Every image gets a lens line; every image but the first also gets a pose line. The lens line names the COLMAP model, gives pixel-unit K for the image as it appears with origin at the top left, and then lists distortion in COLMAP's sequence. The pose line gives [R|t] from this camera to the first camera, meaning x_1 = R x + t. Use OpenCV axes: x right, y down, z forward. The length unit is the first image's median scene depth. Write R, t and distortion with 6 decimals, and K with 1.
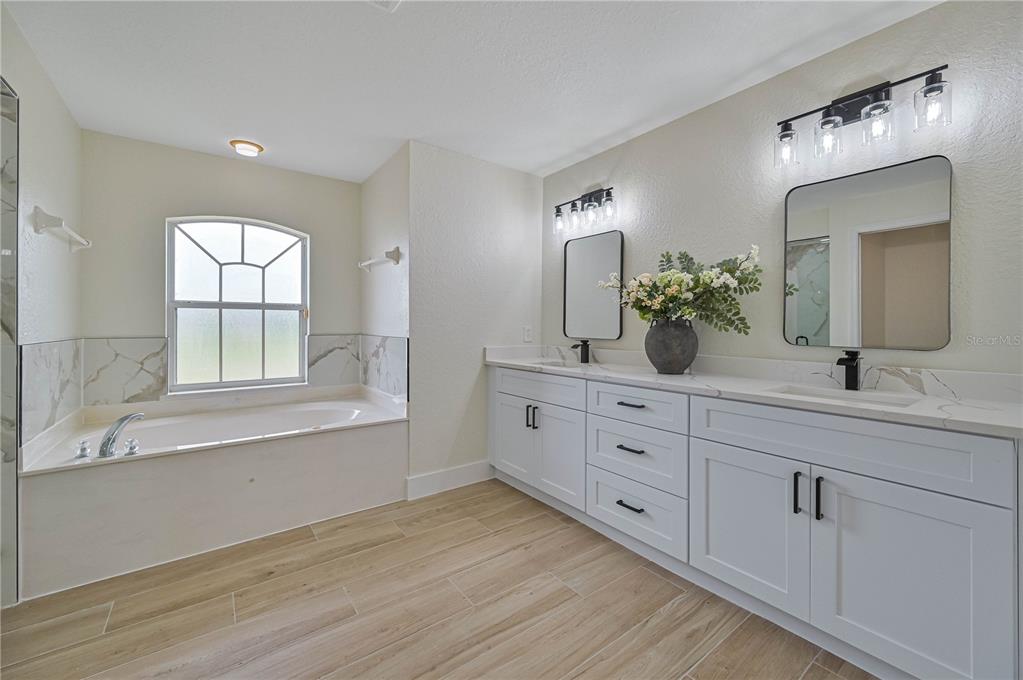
lens RADIAL K [[413.0, 0, 513.8], [0, 413.0, 330.6], [0, 0, 1]] dist [-0.000257, -0.000206]
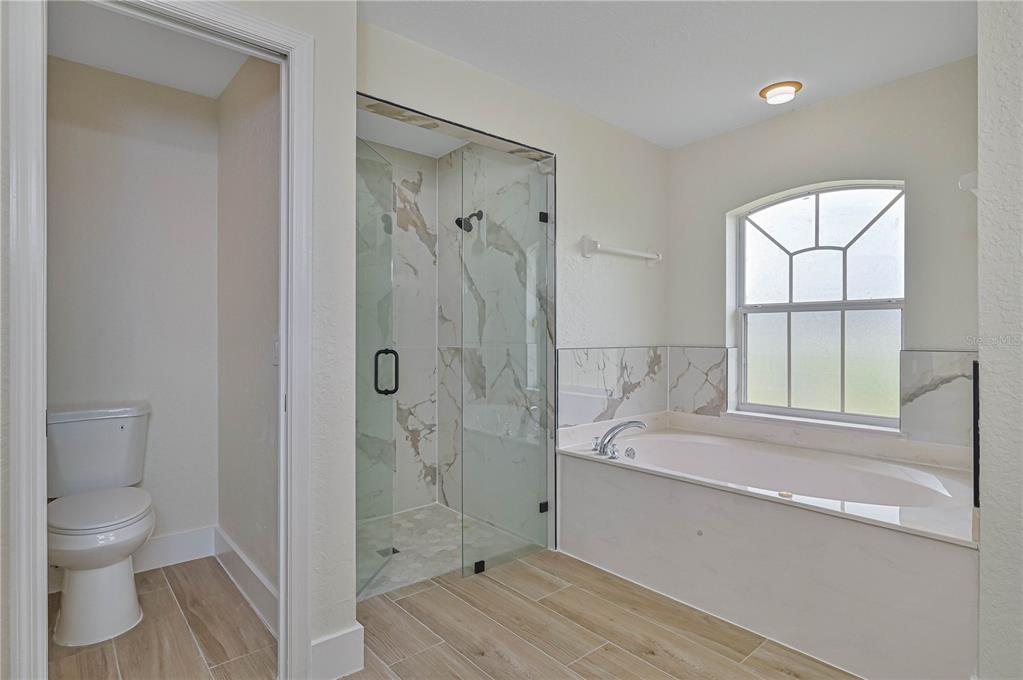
lens RADIAL K [[532.0, 0, 511.5], [0, 532.0, 340.0], [0, 0, 1]] dist [-0.000329, 0.000634]
pose [[0.069695, 0.010413, -0.997514, 0.271049], [-0.011958, 0.999882, 0.009603, -0.004968], [0.997497, 0.011259, 0.069812, 0.465834]]
